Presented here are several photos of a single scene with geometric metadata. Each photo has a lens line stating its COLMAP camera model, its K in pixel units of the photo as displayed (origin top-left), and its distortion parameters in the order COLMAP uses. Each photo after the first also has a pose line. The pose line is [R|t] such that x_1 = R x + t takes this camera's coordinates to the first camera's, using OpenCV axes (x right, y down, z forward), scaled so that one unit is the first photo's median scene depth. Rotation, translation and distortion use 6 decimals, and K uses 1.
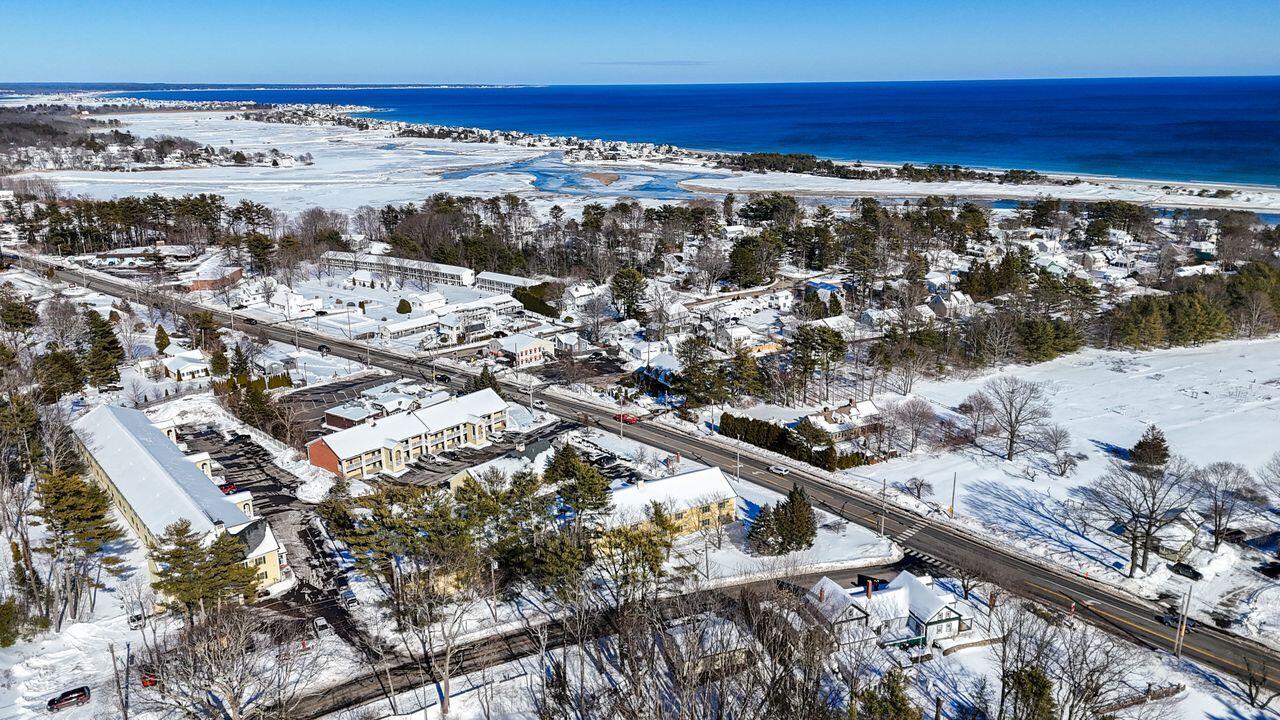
lens RADIAL K [[933.2, 0, 636.5], [0, 933.2, 369.7], [0, 0, 1]] dist [0.078327, -0.070693]
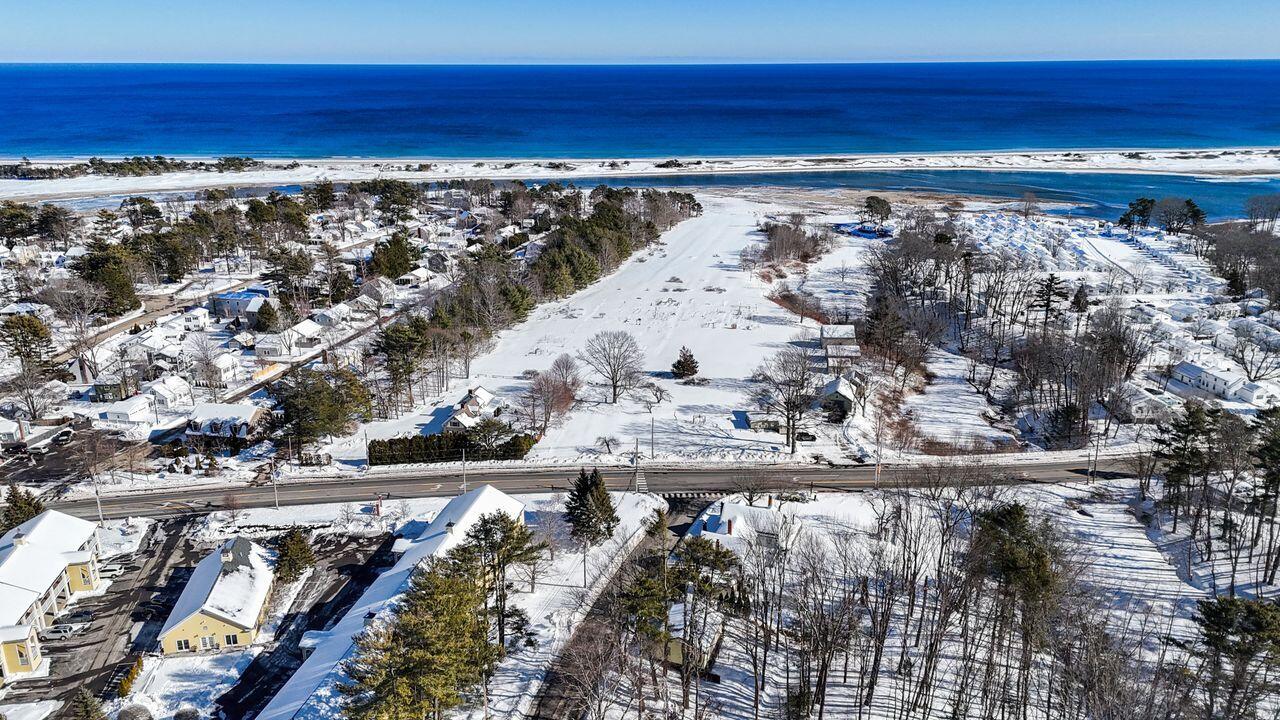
lens RADIAL K [[933.2, 0, 638.1], [0, 933.2, 347.5], [0, 0, 1]] dist [0.078327, -0.070693]
pose [[0.626384, -0.219675, 0.747921, -0.366027], [0.224948, 0.969592, 0.096389, -0.063758], [-0.746352, 0.107867, 0.656752, 0.197409]]
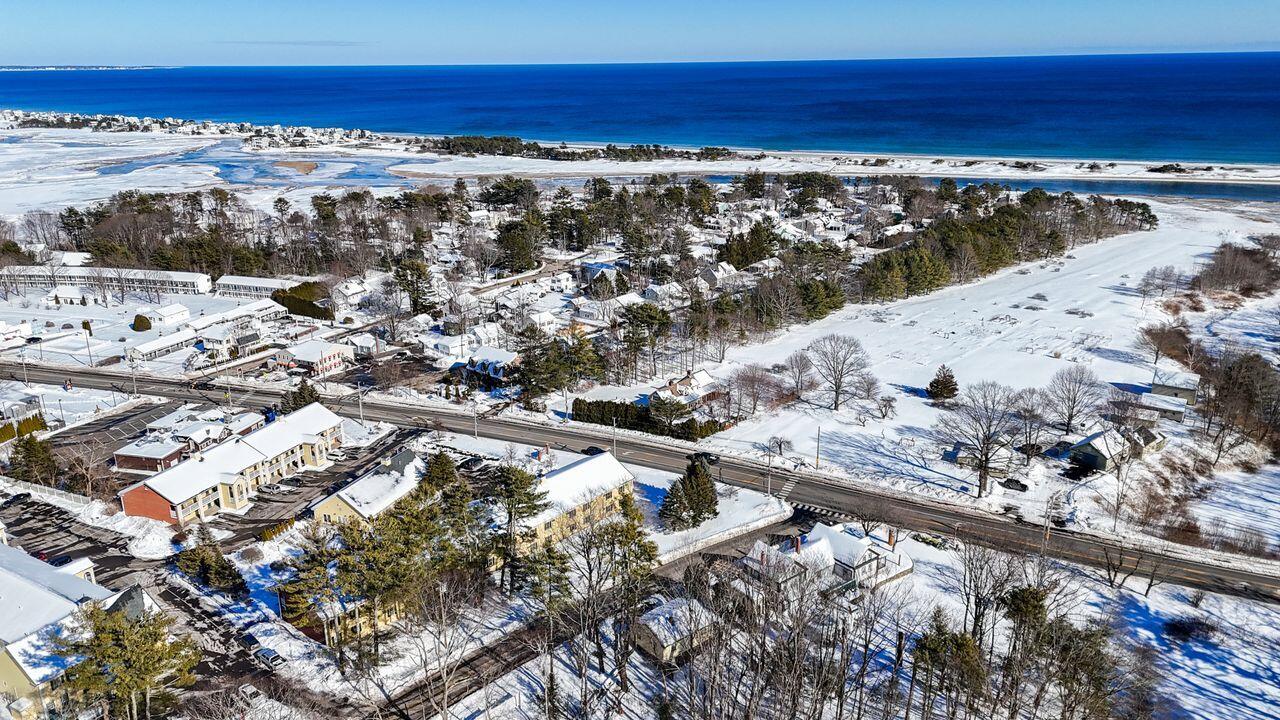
lens RADIAL K [[933.2, 0, 638.3], [0, 933.2, 359.3], [0, 0, 1]] dist [0.078327, -0.070693]
pose [[0.942342, -0.104644, 0.317871, -0.142681], [0.102407, 0.994458, 0.023789, -0.011341], [-0.318599, 0.010135, 0.947836, 0.032171]]
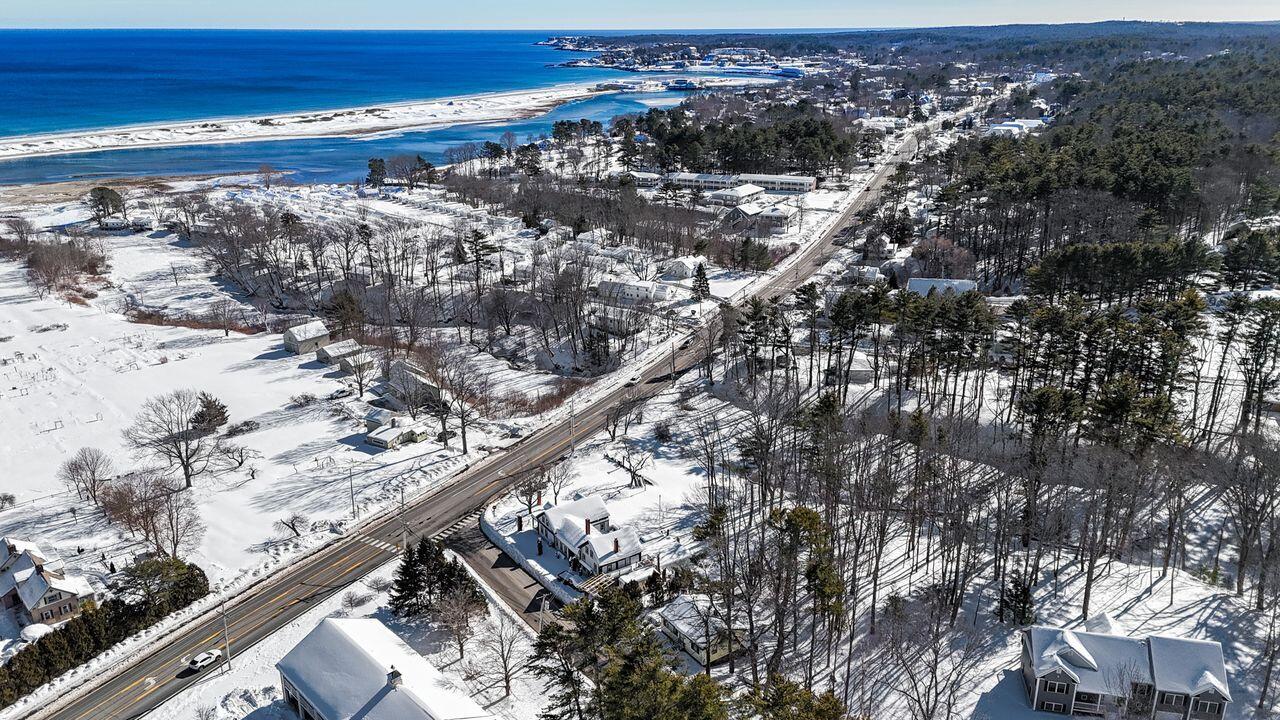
lens RADIAL K [[933.2, 0, 632.7], [0, 933.2, 365.1], [0, 0, 1]] dist [0.078327, -0.070693]
pose [[-0.265226, -0.316247, 0.910847, -0.389870], [0.290140, 0.874717, 0.388187, -0.186022], [-0.919496, 0.367231, -0.140242, 0.620925]]
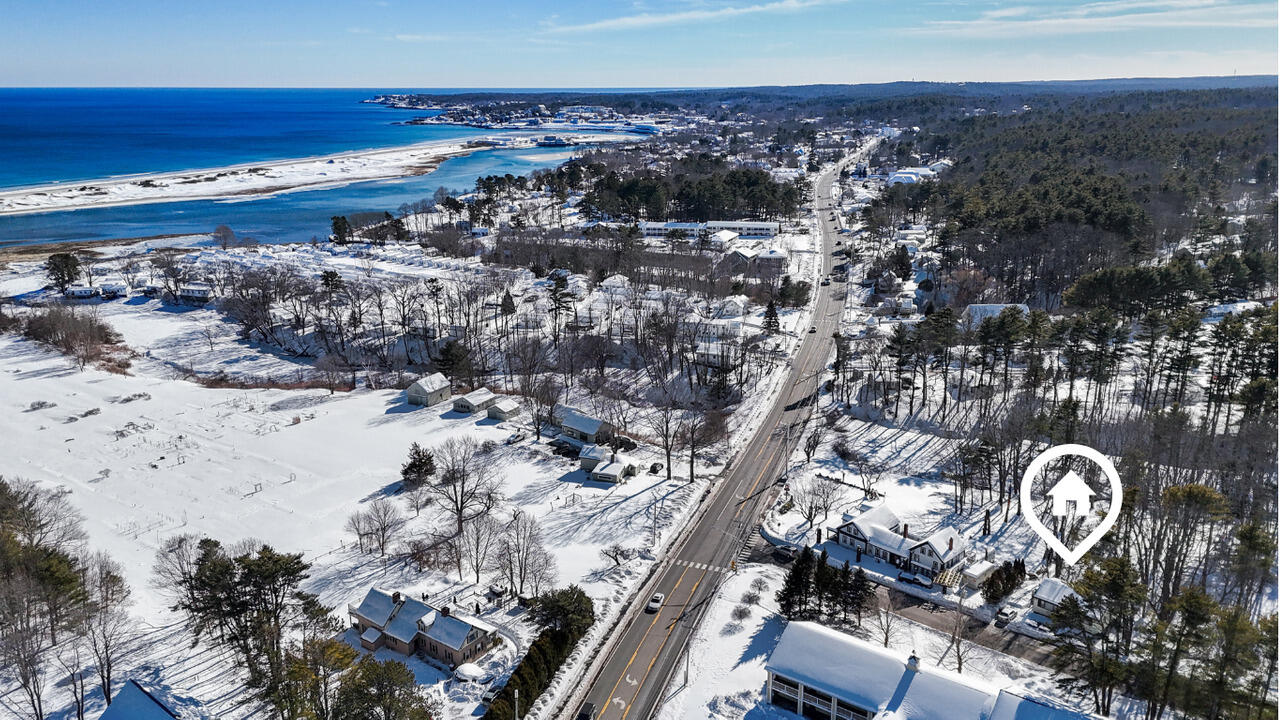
lens RADIAL K [[933.2, 0, 630.6], [0, 933.2, 358.1], [0, 0, 1]] dist [0.078327, -0.070693]
pose [[-0.441225, -0.239297, 0.864903, -0.323021], [0.273362, 0.882147, 0.383522, -0.285386], [-0.854748, 0.405652, -0.323811, 0.939161]]
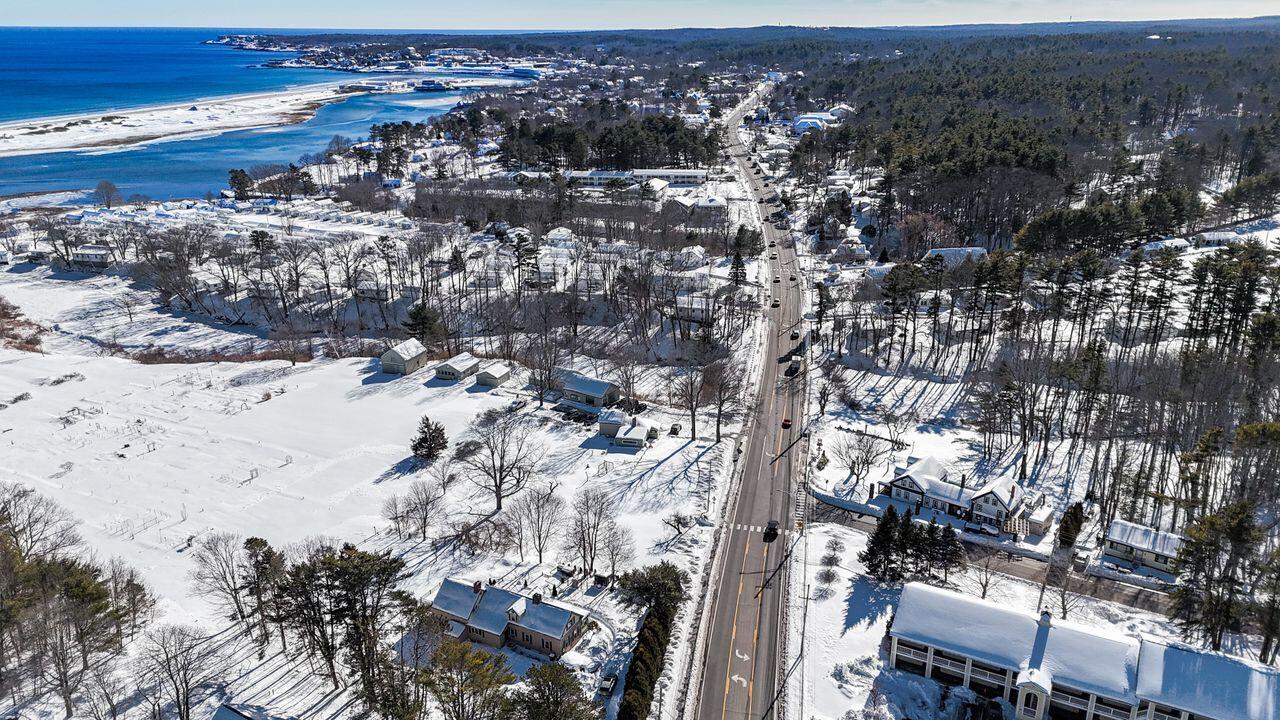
lens RADIAL K [[933.2, 0, 632.0], [0, 933.2, 363.6], [0, 0, 1]] dist [0.078327, -0.070693]
pose [[-0.562701, -0.268928, 0.781694, -0.227208], [0.249465, 0.846278, 0.470724, -0.311706], [-0.788121, 0.459882, -0.409113, 1.027037]]
